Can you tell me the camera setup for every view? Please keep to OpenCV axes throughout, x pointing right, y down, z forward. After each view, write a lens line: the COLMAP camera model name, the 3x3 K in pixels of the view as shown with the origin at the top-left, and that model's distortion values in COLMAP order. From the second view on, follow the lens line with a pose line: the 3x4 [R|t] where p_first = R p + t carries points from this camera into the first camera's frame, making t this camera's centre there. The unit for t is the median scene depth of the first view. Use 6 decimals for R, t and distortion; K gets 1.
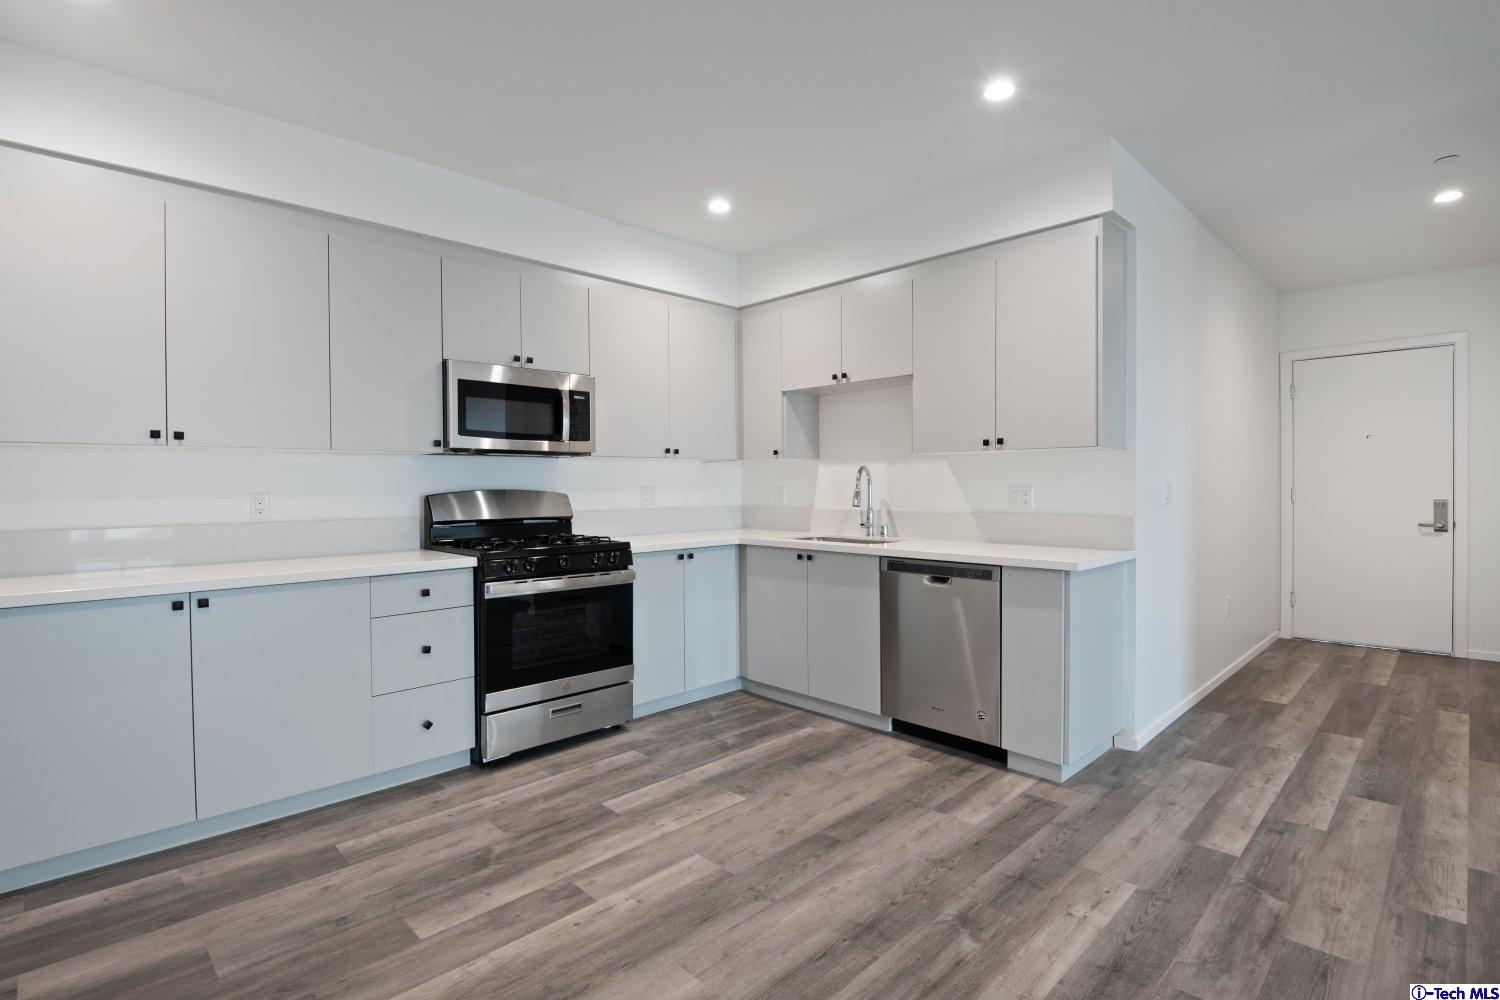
lens RADIAL K [[720.3, 0, 762.9], [0, 720.3, 487.4], [0, 0, 1]] dist [-0.002189, -0.011967]
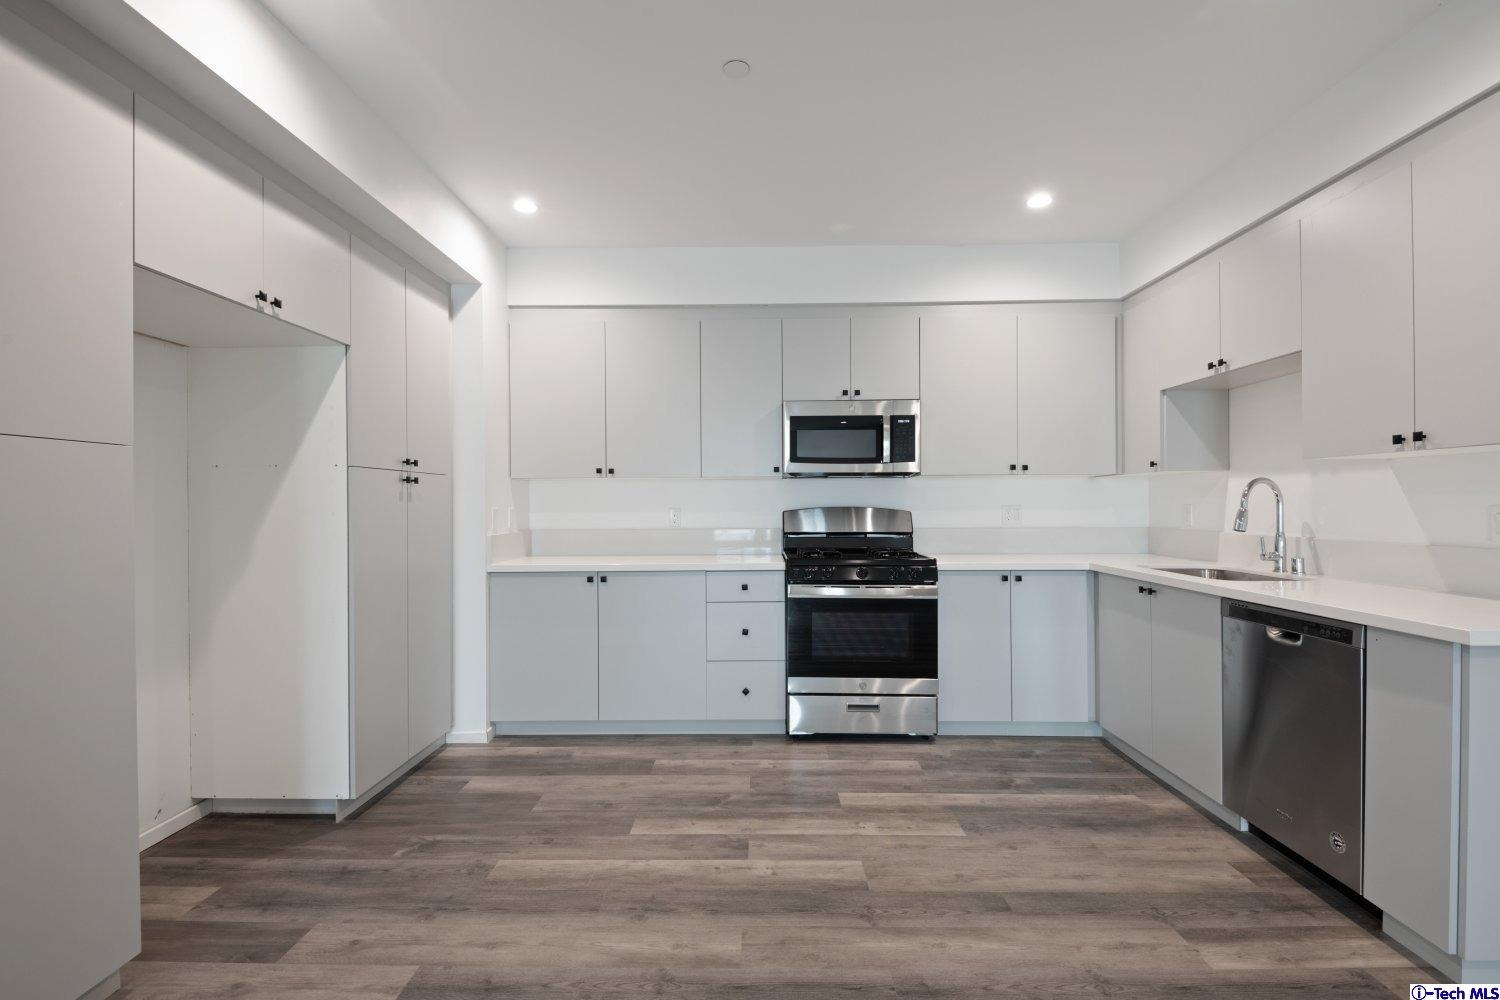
lens RADIAL K [[694.0, 0, 748.4], [0, 694.0, 502.2], [0, 0, 1]] dist [0.004866, -0.011131]
pose [[0.694941, 0.000280, -0.719066, 0.383952], [-0.002602, 0.999994, -0.002125, -0.001810], [0.719062, 0.003348, 0.694938, 0.141475]]
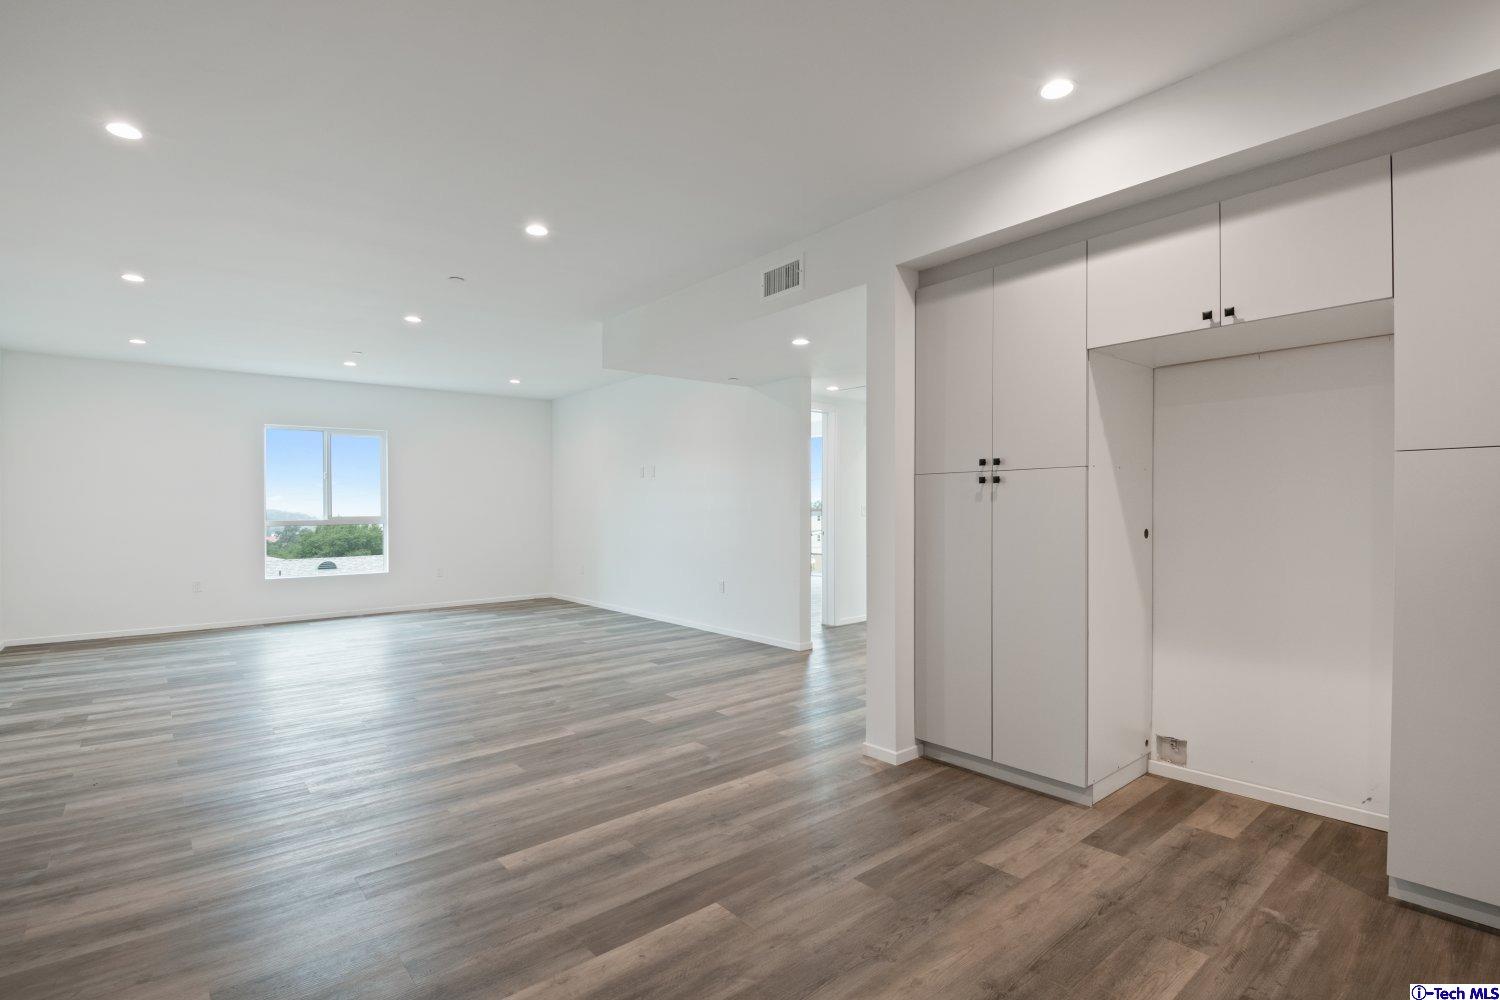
lens RADIAL K [[694.0, 0, 758.8], [0, 694.0, 501.1], [0, 0, 1]] dist [0.004866, -0.011131]
pose [[-0.996214, 0.015170, 0.085607, -0.005253], [0.013873, 0.999780, -0.015726, 0.006019], [-0.085827, -0.014478, -0.996205, 1.048418]]
